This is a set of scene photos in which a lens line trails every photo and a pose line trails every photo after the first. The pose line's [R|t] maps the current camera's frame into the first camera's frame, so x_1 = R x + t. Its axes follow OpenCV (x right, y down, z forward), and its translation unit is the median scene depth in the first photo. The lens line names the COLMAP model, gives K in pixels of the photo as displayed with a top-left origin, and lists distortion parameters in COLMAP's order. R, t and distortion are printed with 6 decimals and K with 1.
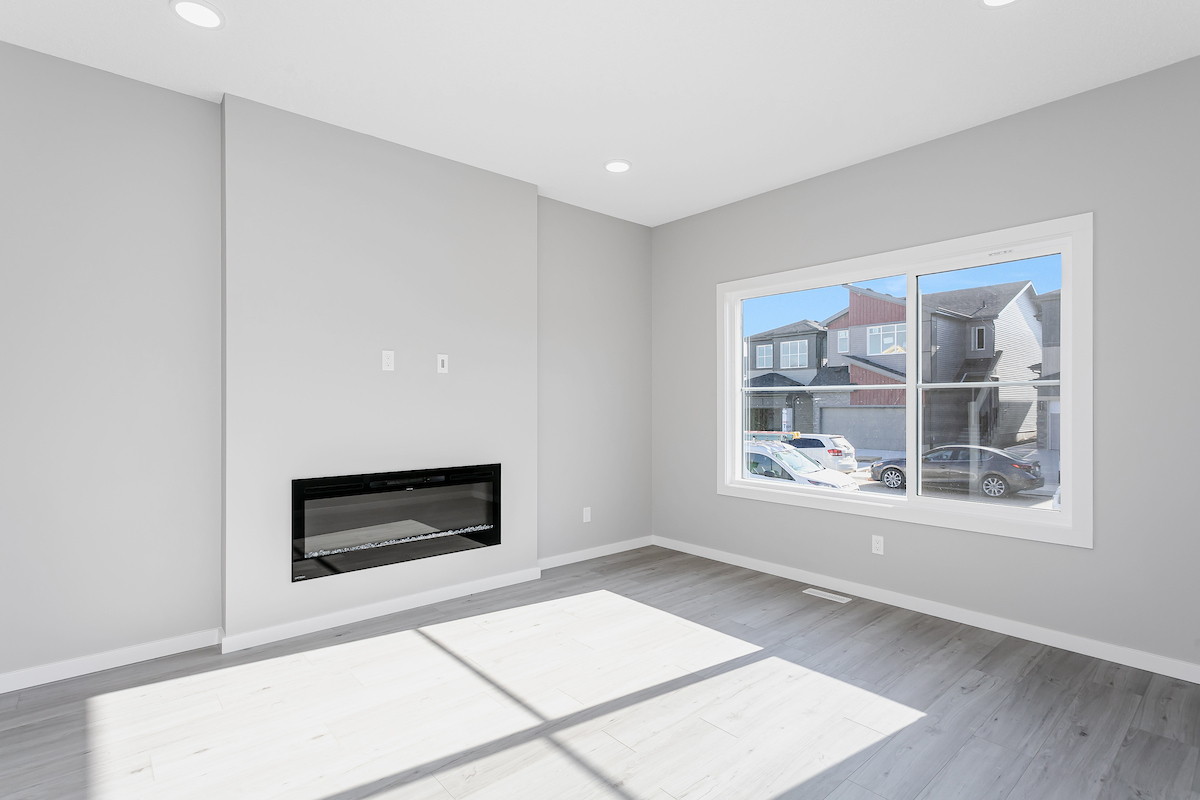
lens RADIAL K [[586.9, 0, 592.3], [0, 586.9, 409.5], [0, 0, 1]] dist [-0.001189, 0.000742]
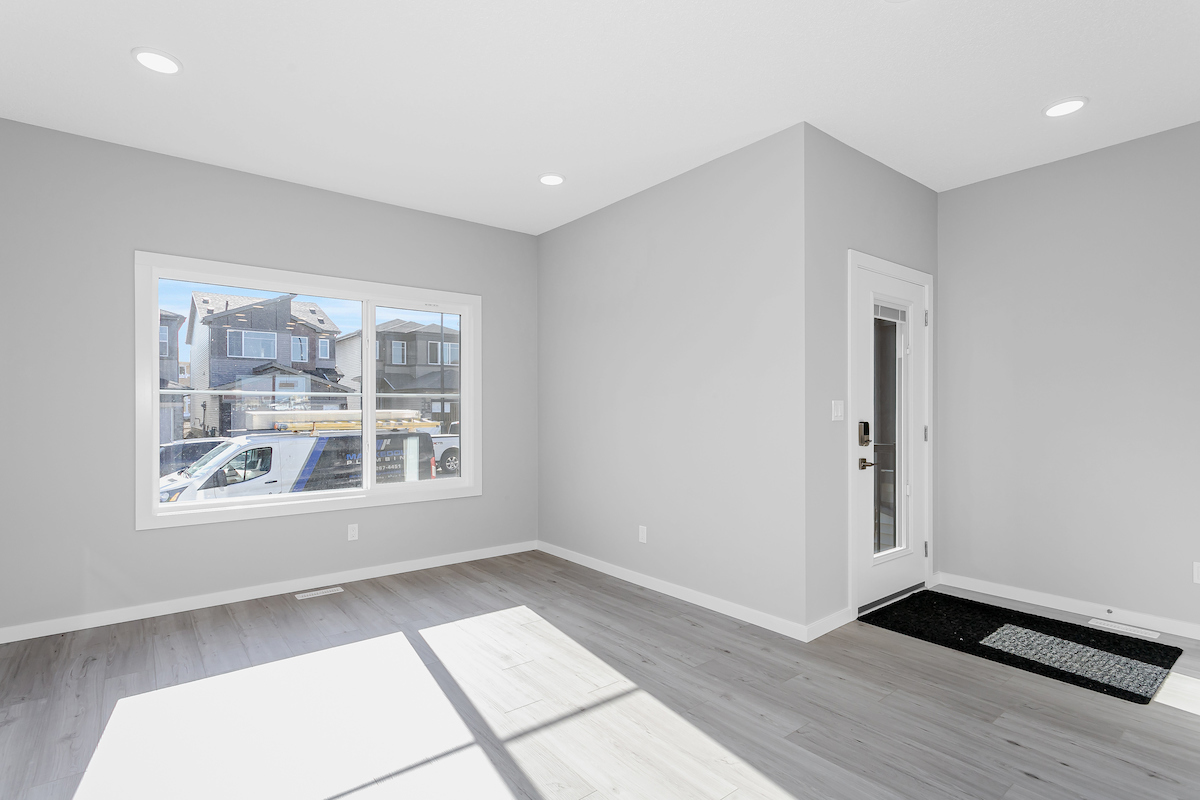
lens RADIAL K [[586.9, 0, 592.3], [0, 586.9, 409.5], [0, 0, 1]] dist [-0.001189, 0.000742]
pose [[0.032116, -0.001961, 0.999482, -0.635443], [0.012781, 0.999917, 0.001551, -0.006211], [-0.999402, 0.012724, 0.032138, 0.478902]]
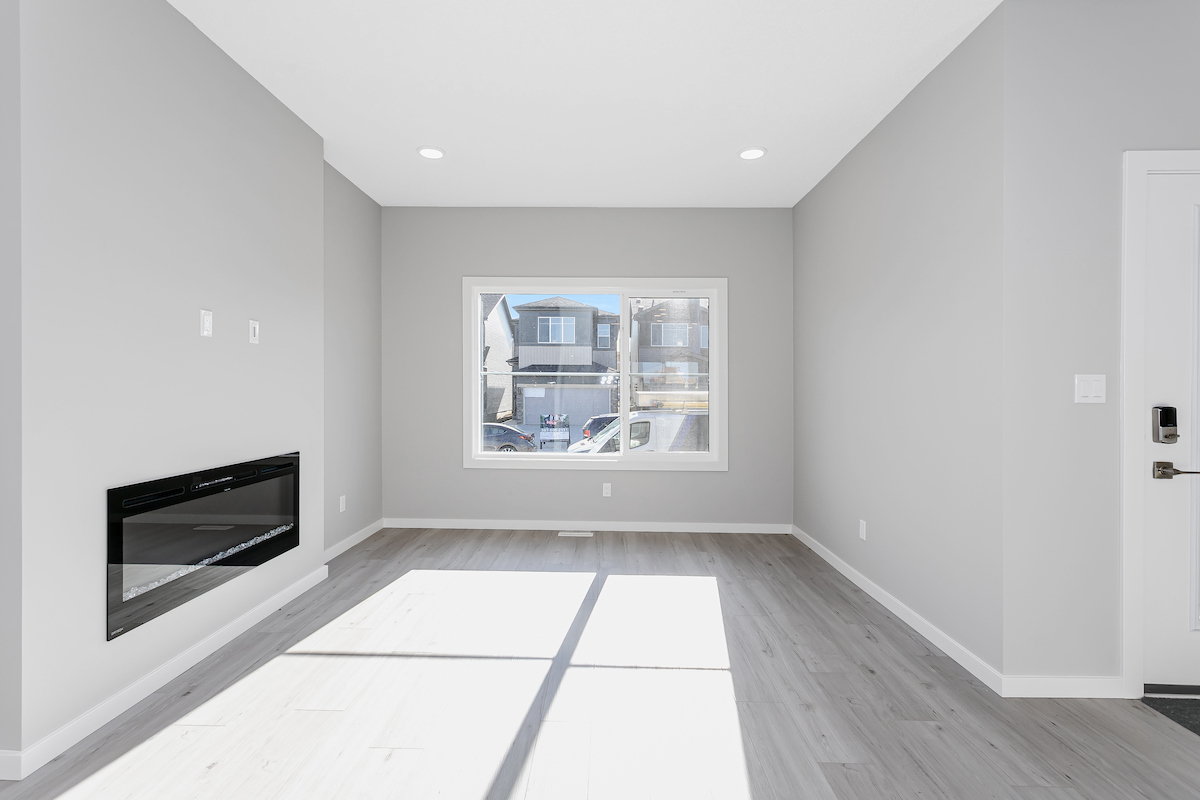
lens RADIAL K [[586.1, 0, 592.6], [0, 586.1, 395.3], [0, 0, 1]] dist [0.001212, 0.000288]
pose [[0.663779, -0.000044, 0.747929, -0.549256], [-0.000435, 1.000000, 0.000446, 0.008767], [-0.747929, -0.000622, 0.663779, 0.111197]]
